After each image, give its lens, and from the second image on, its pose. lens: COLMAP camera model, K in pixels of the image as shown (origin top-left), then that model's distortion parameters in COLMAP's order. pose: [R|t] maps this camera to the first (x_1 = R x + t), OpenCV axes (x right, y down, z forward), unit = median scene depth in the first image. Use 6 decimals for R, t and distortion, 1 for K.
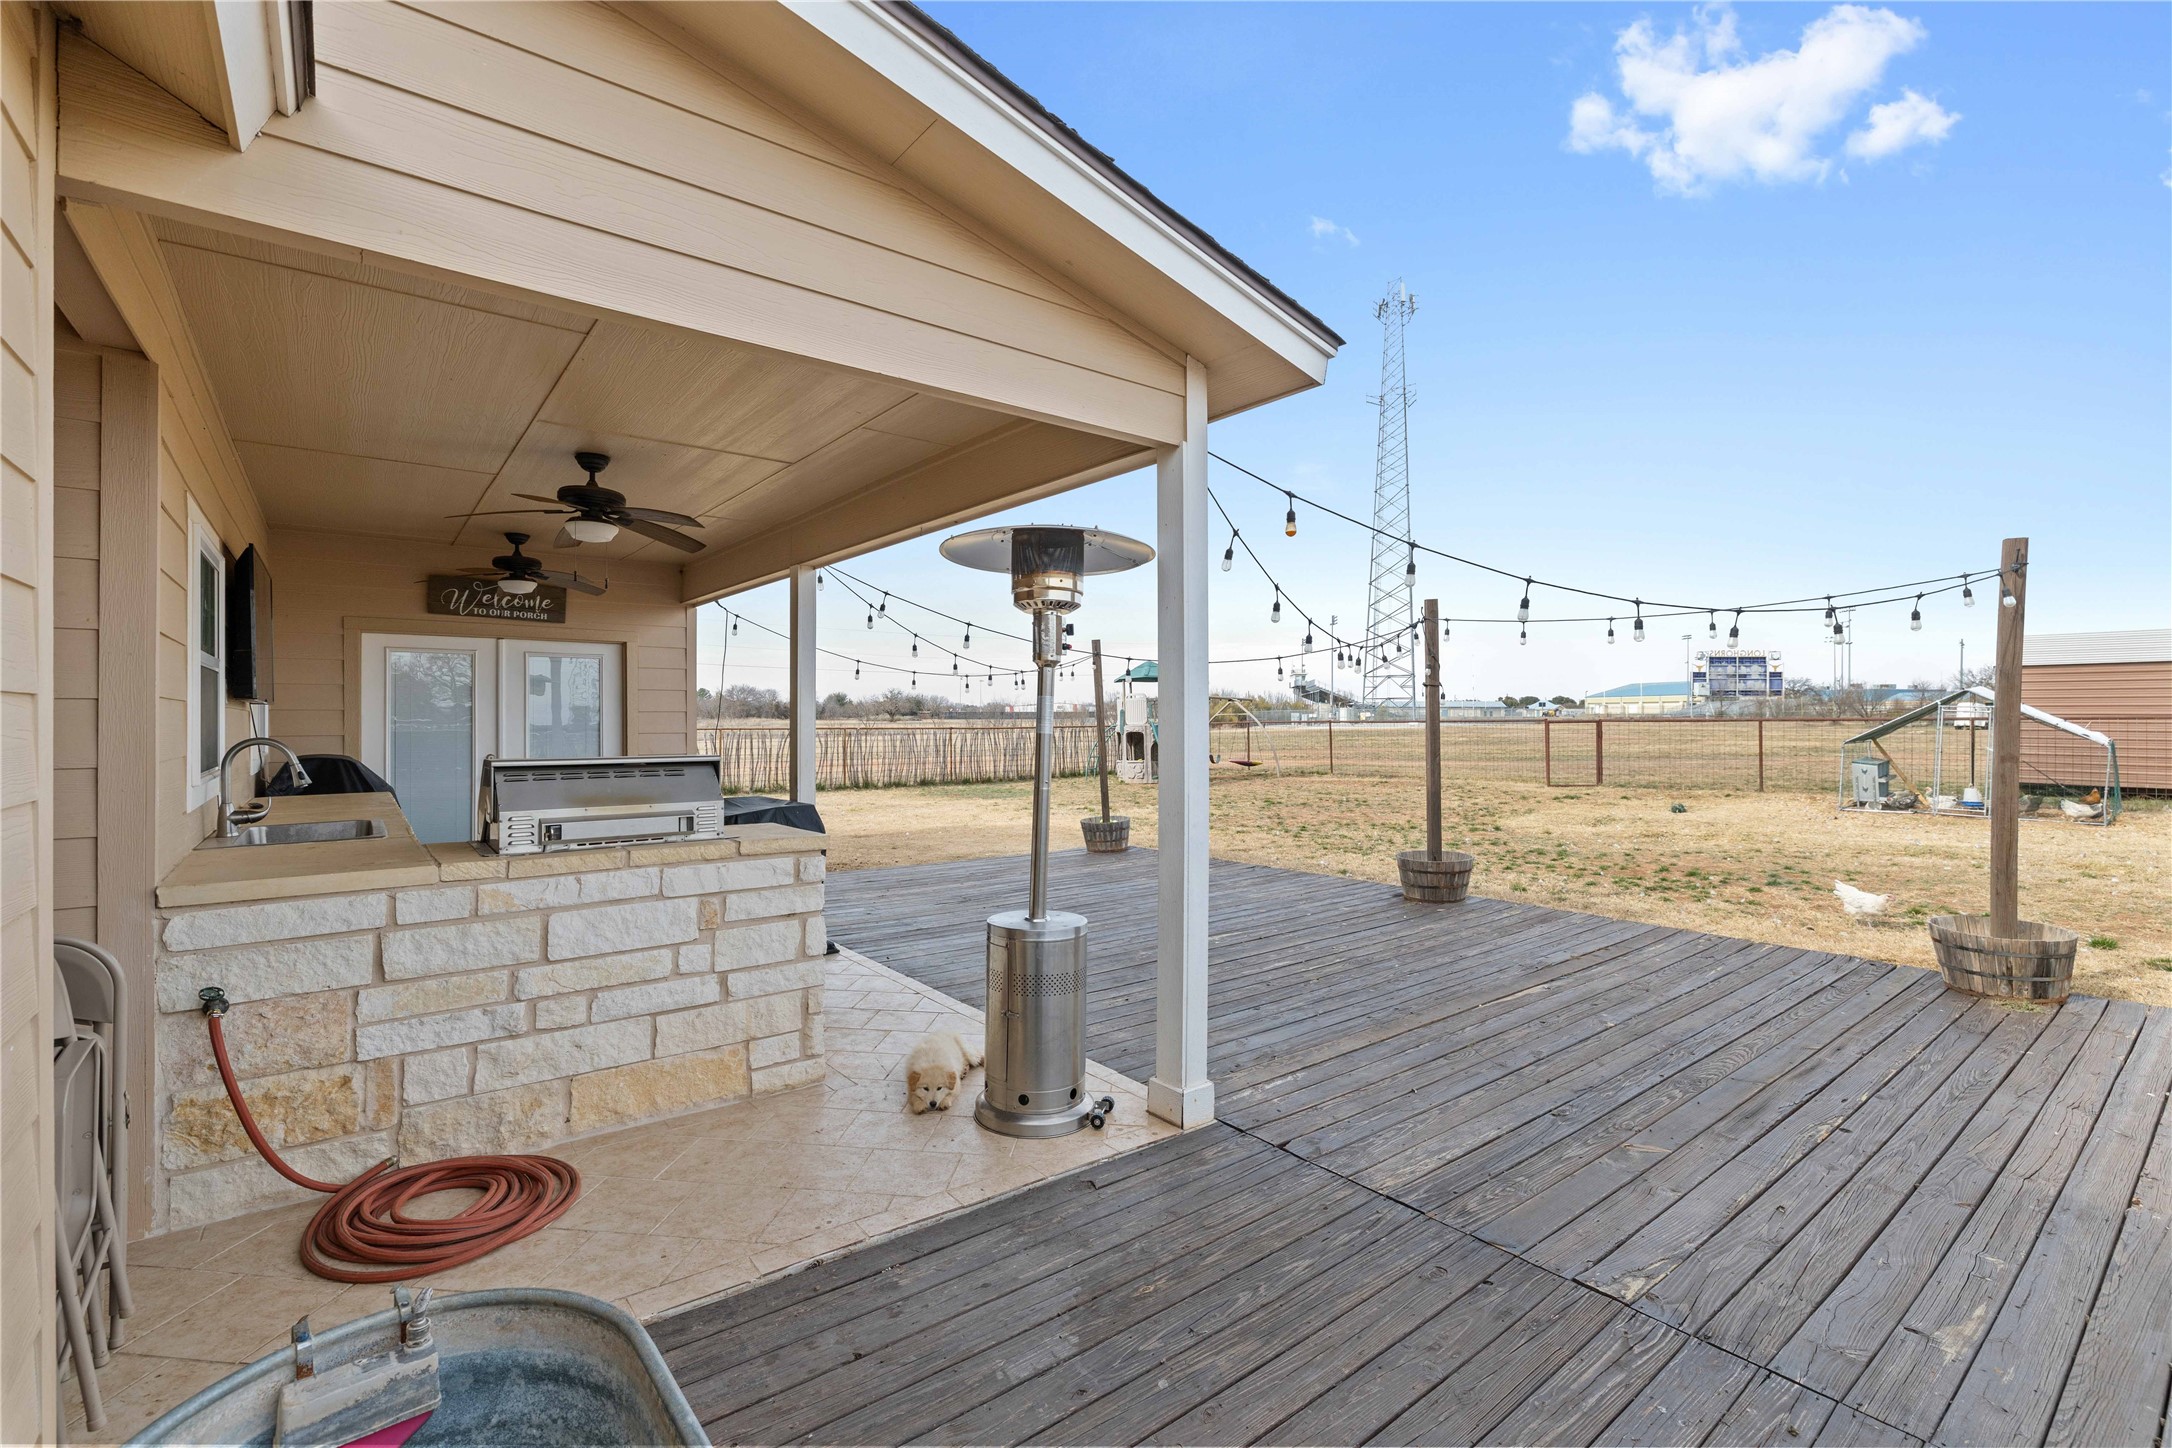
lens RADIAL K [[949.5, 0, 1075.9], [0, 949.5, 717.4], [0, 0, 1]] dist [-0.002287, 0.000355]
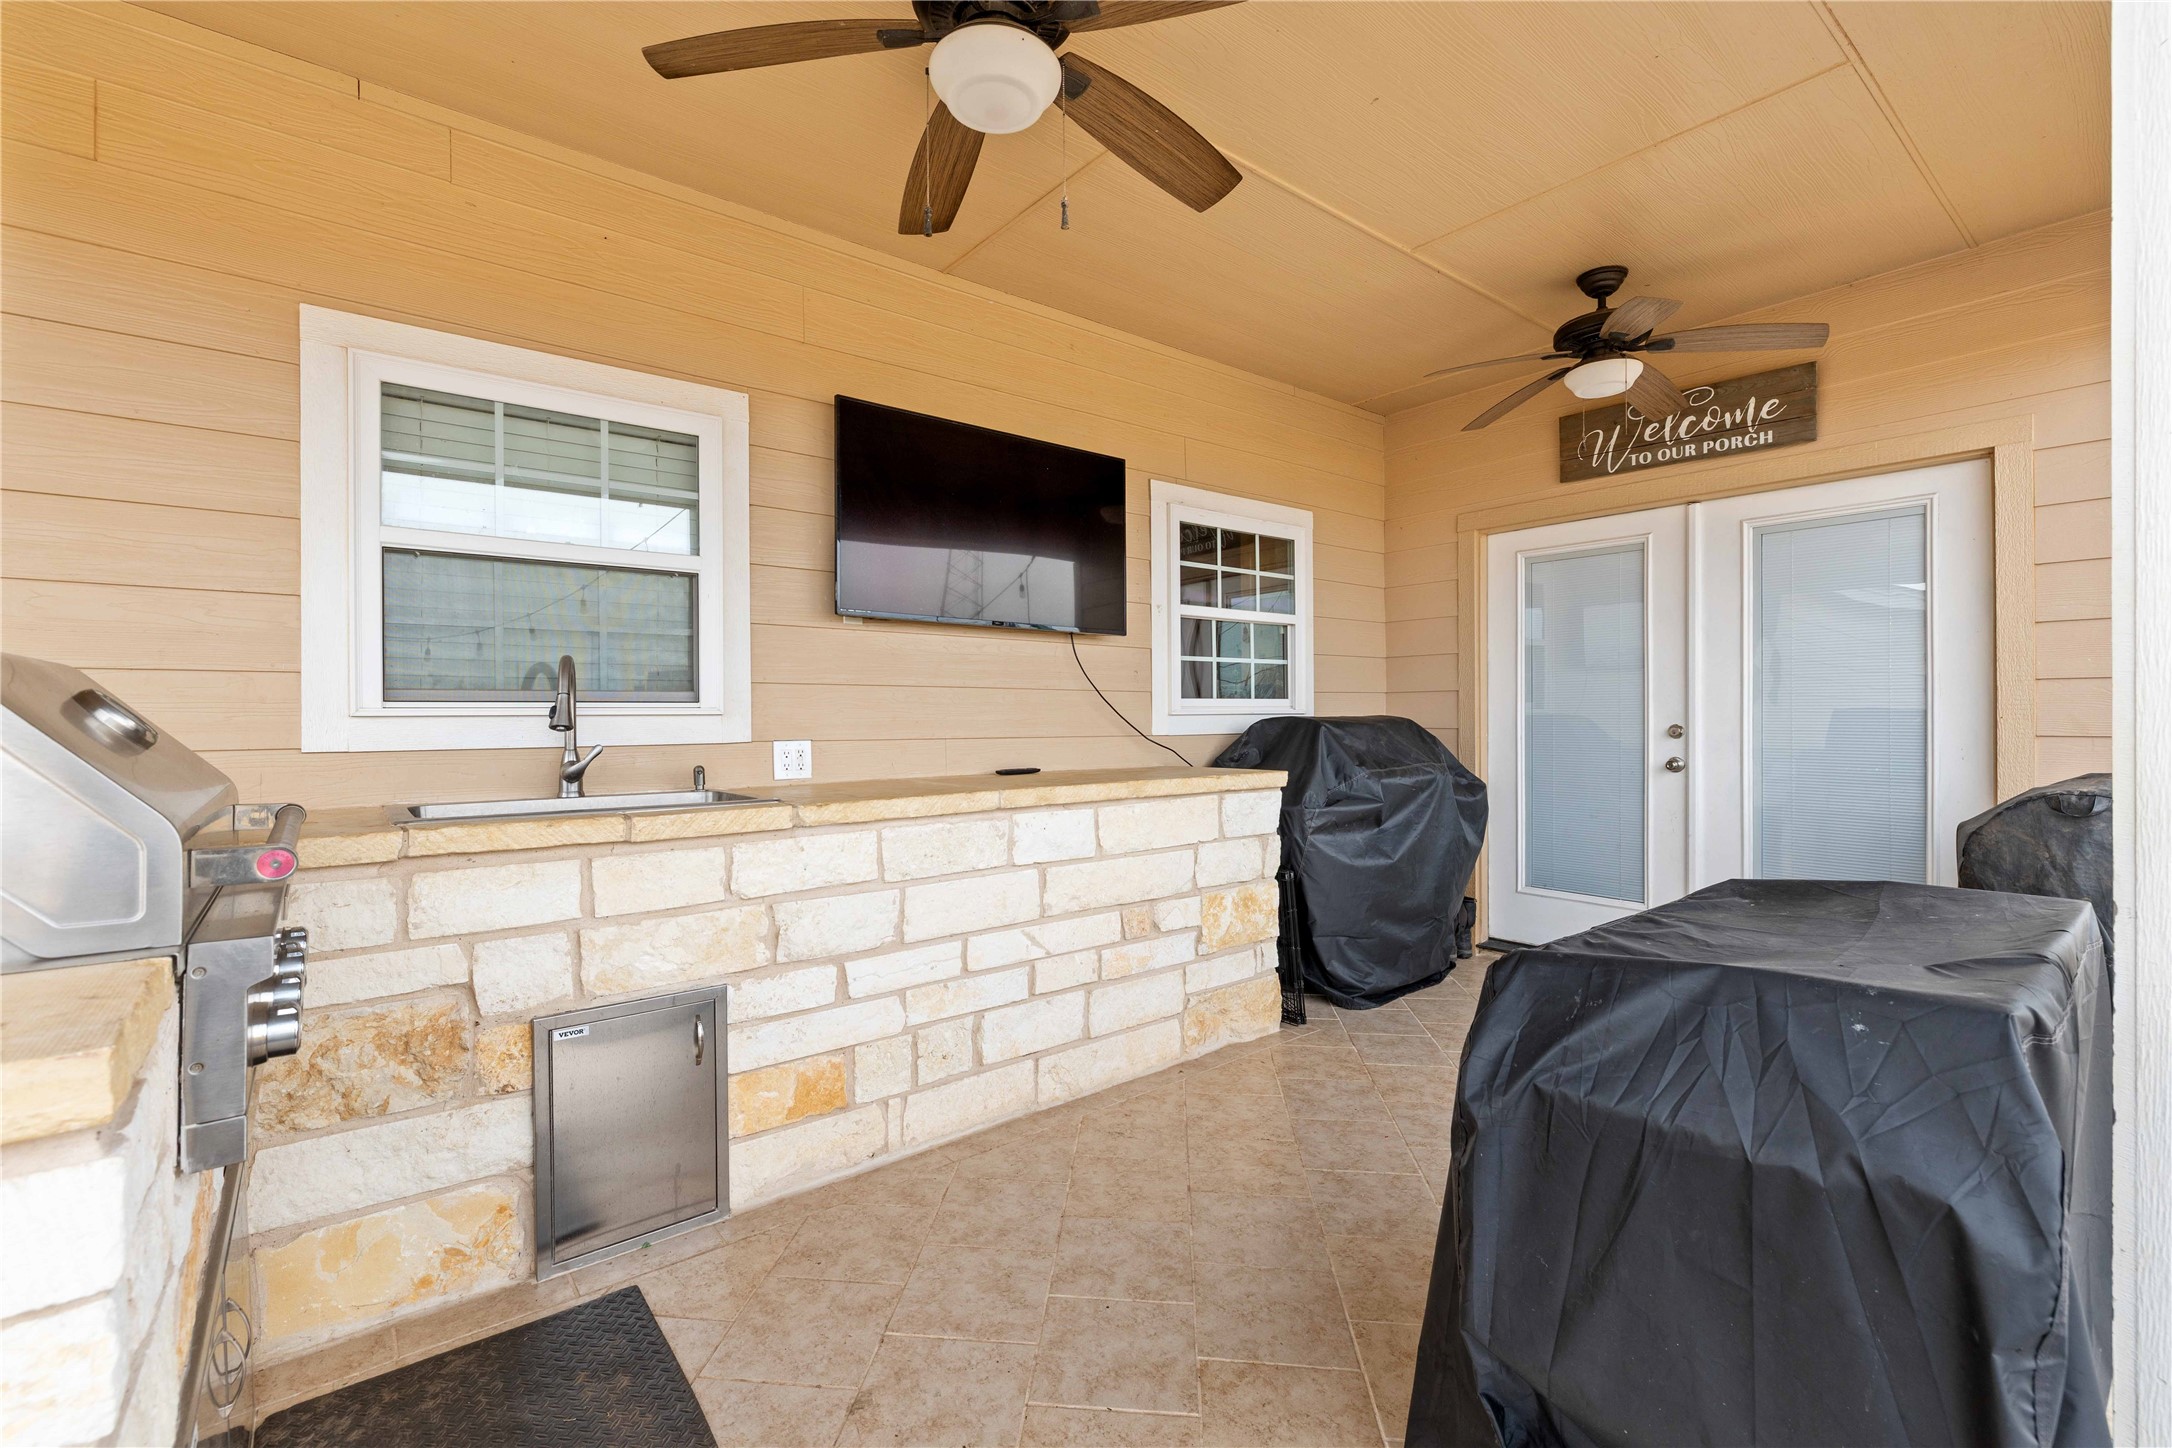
lens RADIAL K [[949.5, 0, 1077.0], [0, 949.5, 709.5], [0, 0, 1]] dist [-0.002287, 0.000355]
pose [[0.006287, -0.009518, -0.999935, -0.090016], [-0.001040, 0.999954, -0.009525, 0.035963], [0.999980, 0.001100, 0.006277, 0.665729]]
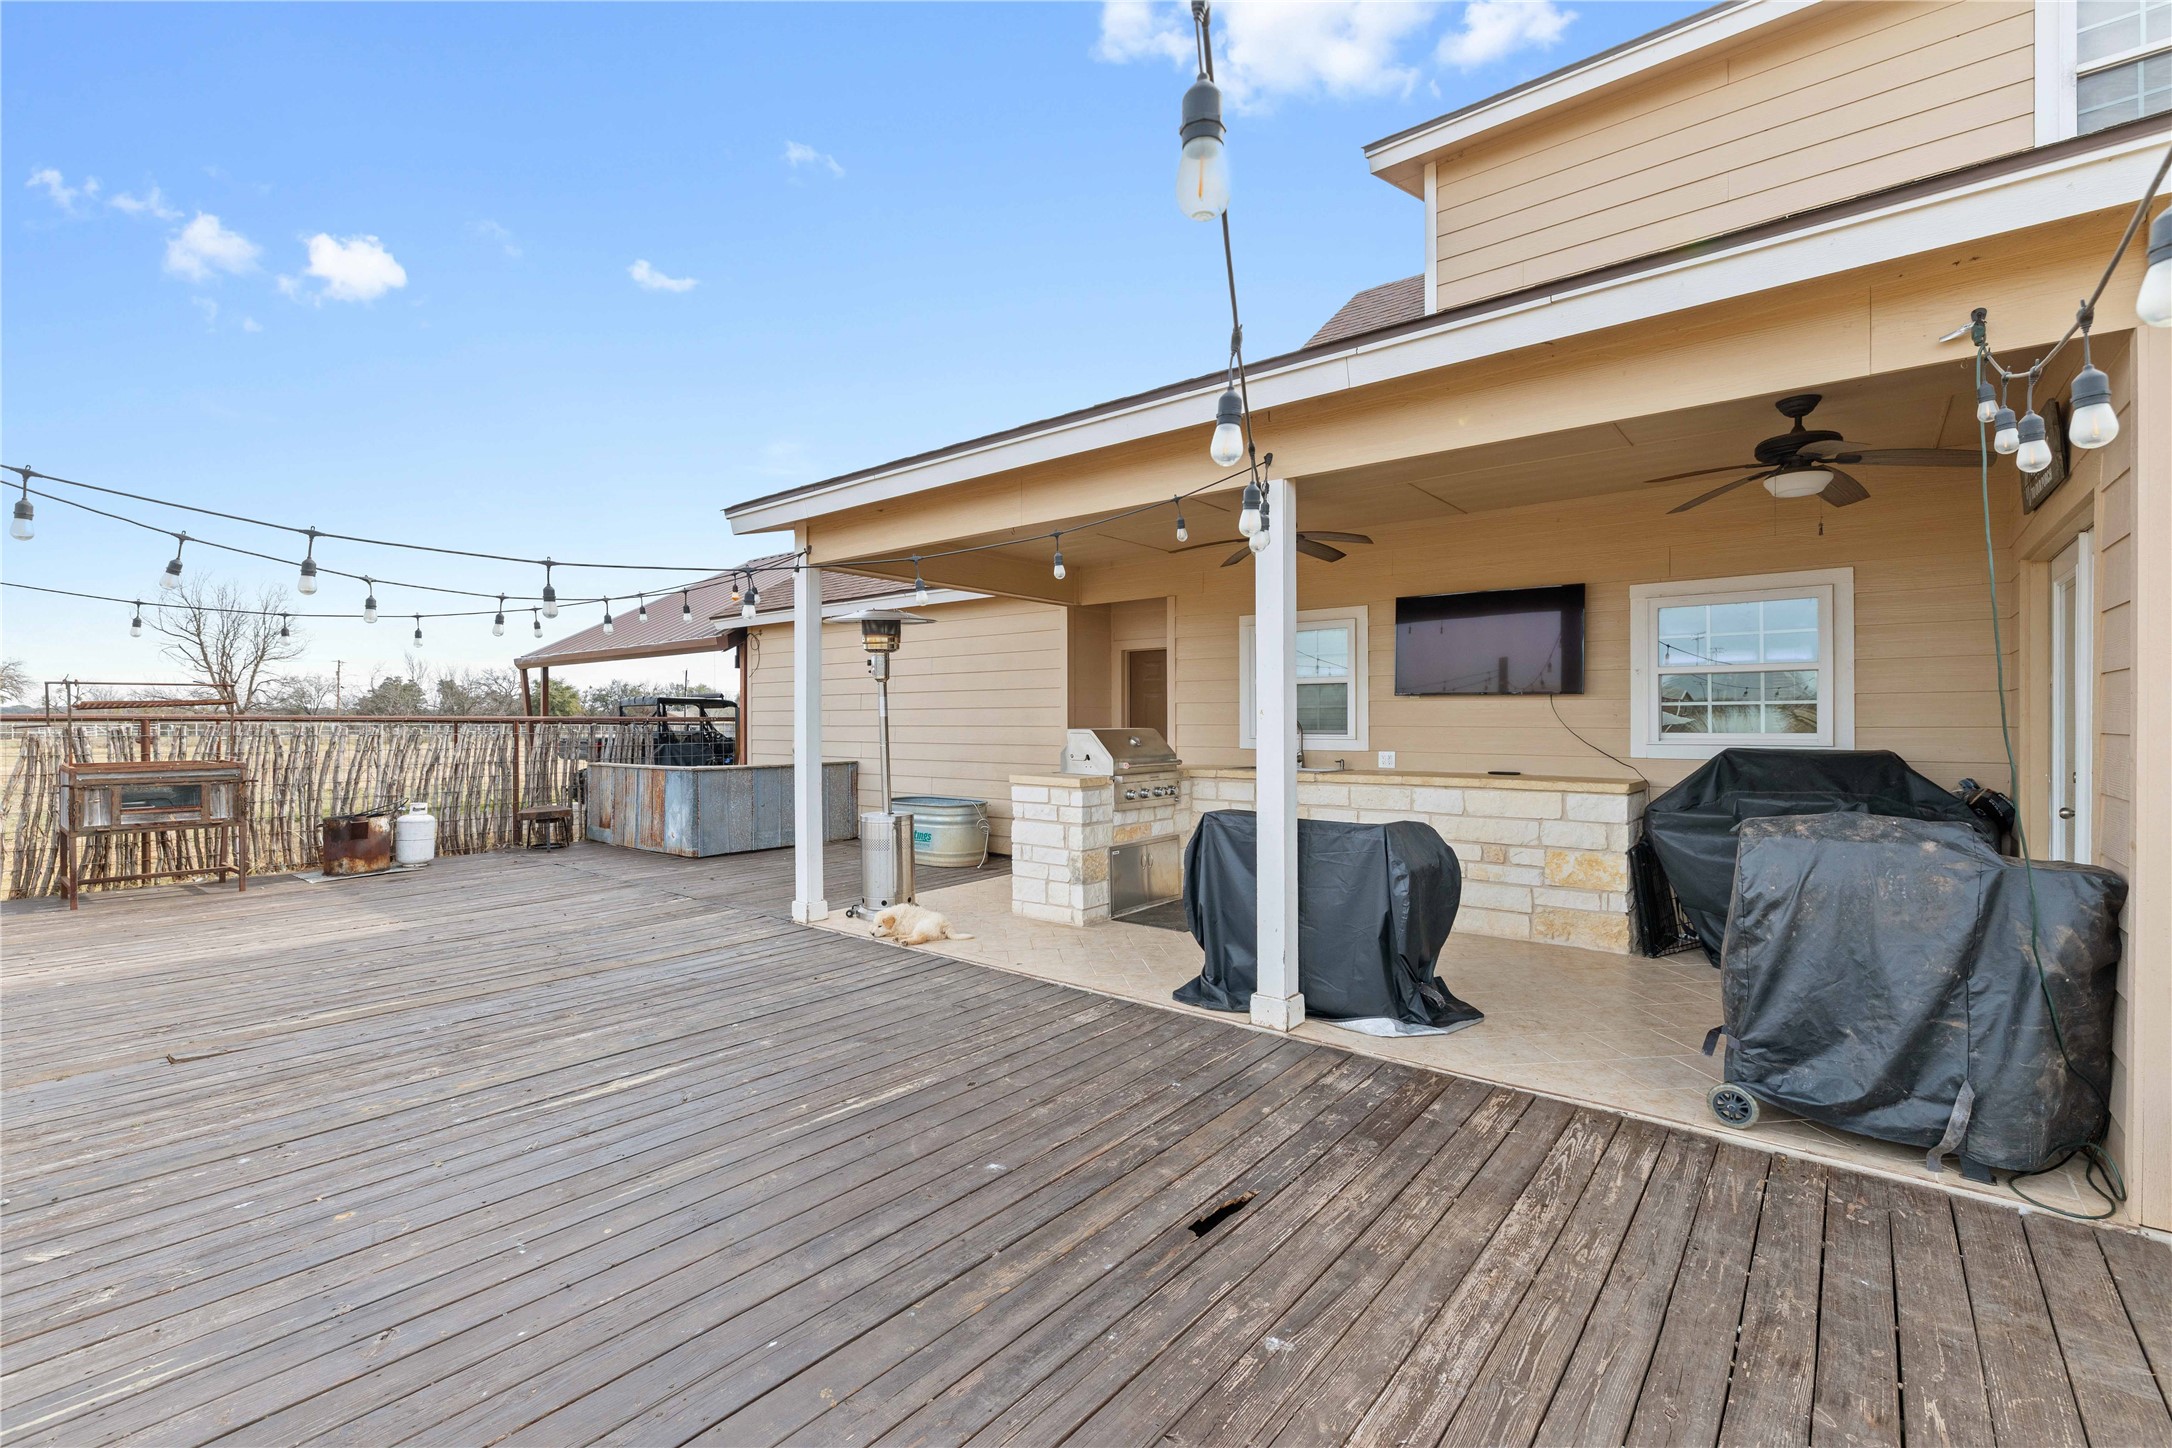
lens RADIAL K [[949.5, 0, 1090.5], [0, 949.5, 723.2], [0, 0, 1]] dist [-0.002287, 0.000355]
pose [[-0.974583, -0.005729, -0.223954, 0.015631], [-0.006767, 0.999970, 0.003869, 0.011245], [0.223925, 0.005286, -0.974592, 1.579351]]
